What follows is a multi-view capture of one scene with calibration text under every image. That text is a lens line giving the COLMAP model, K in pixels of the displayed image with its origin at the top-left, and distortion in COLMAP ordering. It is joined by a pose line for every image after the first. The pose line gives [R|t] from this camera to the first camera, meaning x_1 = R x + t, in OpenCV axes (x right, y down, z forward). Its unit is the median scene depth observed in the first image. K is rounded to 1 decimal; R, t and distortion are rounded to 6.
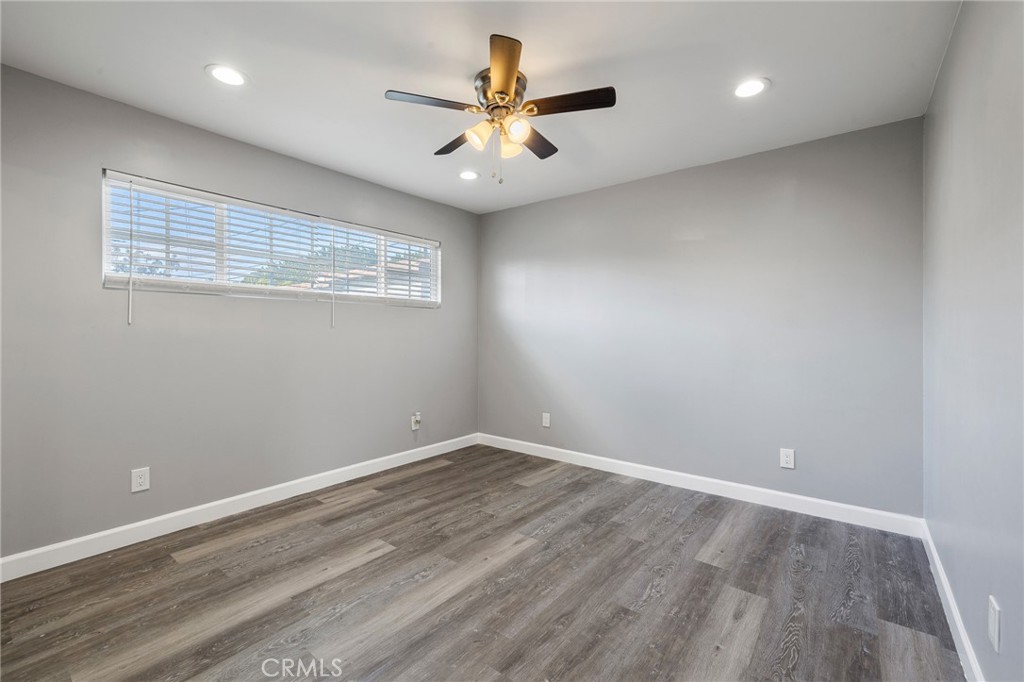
lens RADIAL K [[432.9, 0, 520.0], [0, 432.9, 341.3], [0, 0, 1]] dist [0.002337, -0.000097]
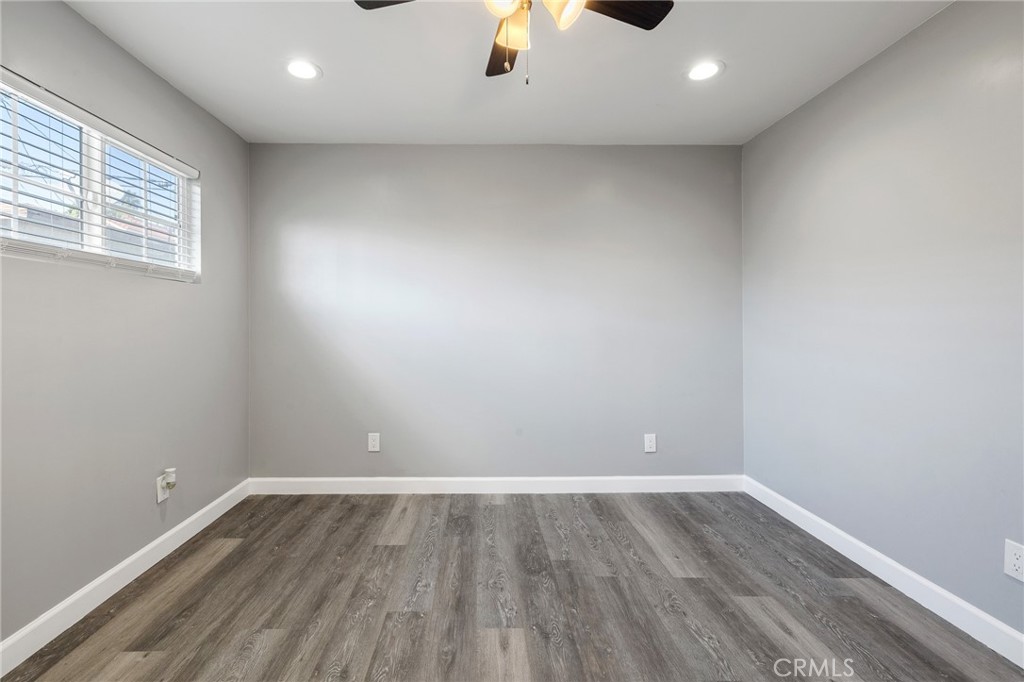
lens RADIAL K [[448.4, 0, 513.4], [0, 448.4, 331.4], [0, 0, 1]] dist [0.001027, 0.000080]
pose [[0.786533, -0.013038, 0.617411, -0.371106], [0.015648, 0.999877, 0.001180, -0.007658], [-0.617350, 0.008734, 0.786640, 0.419480]]
